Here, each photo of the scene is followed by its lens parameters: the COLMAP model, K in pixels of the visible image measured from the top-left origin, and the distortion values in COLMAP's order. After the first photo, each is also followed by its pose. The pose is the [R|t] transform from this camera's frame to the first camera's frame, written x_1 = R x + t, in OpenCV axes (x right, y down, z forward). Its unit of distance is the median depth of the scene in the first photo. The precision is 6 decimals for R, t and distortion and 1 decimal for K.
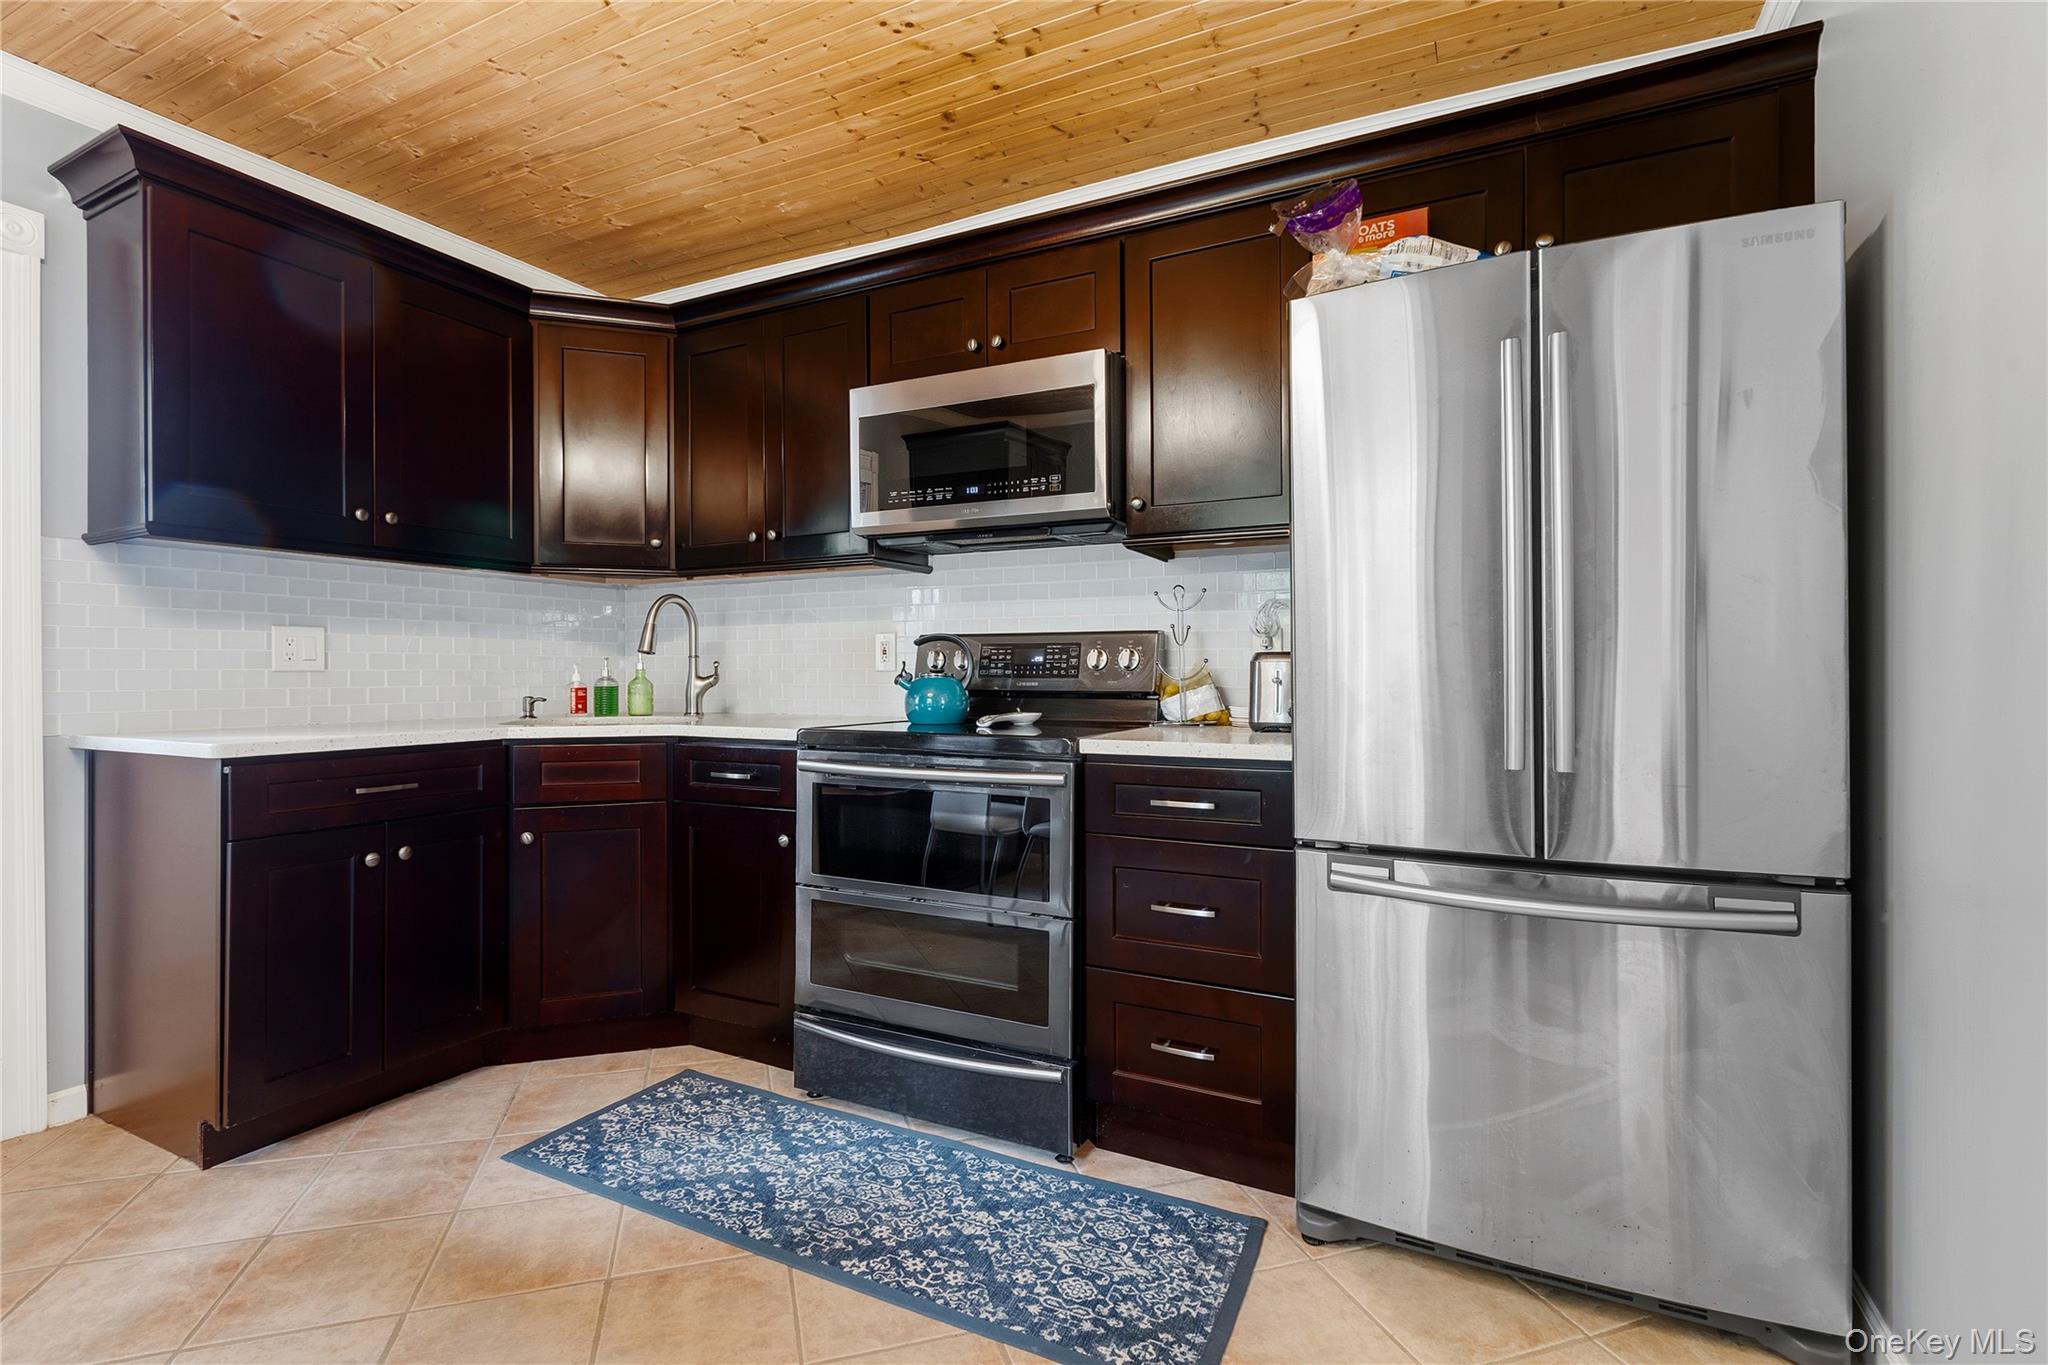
lens RADIAL K [[936.0, 0, 1022.5], [0, 936.0, 672.8], [0, 0, 1]] dist [0.000275, -0.000092]
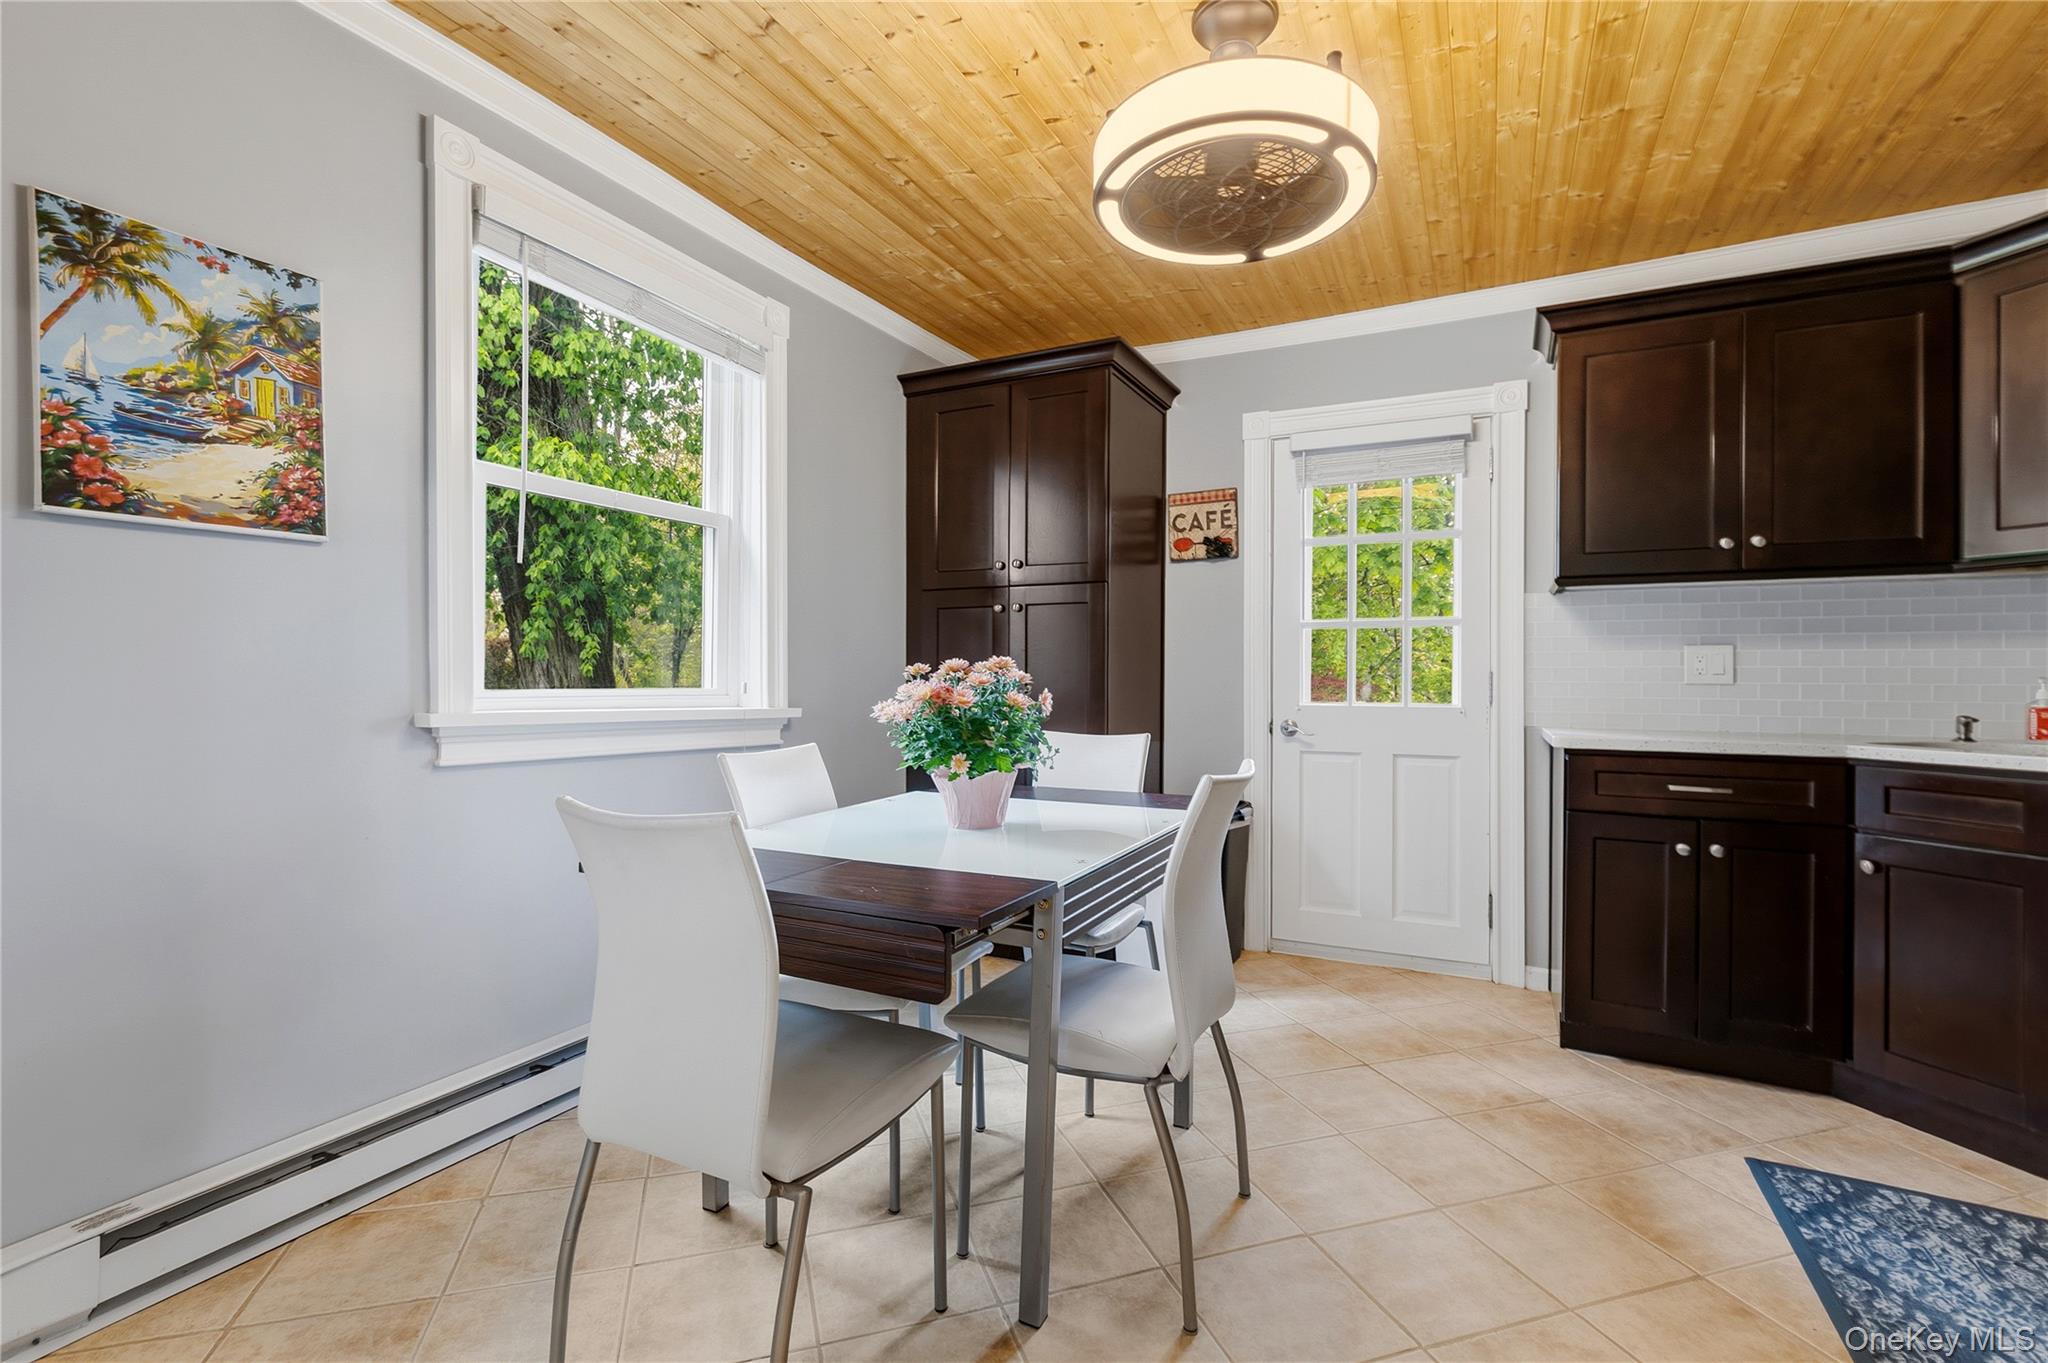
lens RADIAL K [[936.0, 0, 1020.7], [0, 936.0, 681.0], [0, 0, 1]] dist [0.000275, -0.000092]
pose [[-0.005460, 0.003038, -0.999980, 0.460908], [-0.009469, 0.999950, 0.003090, -0.001948], [0.999940, 0.009485, -0.005431, 0.196835]]
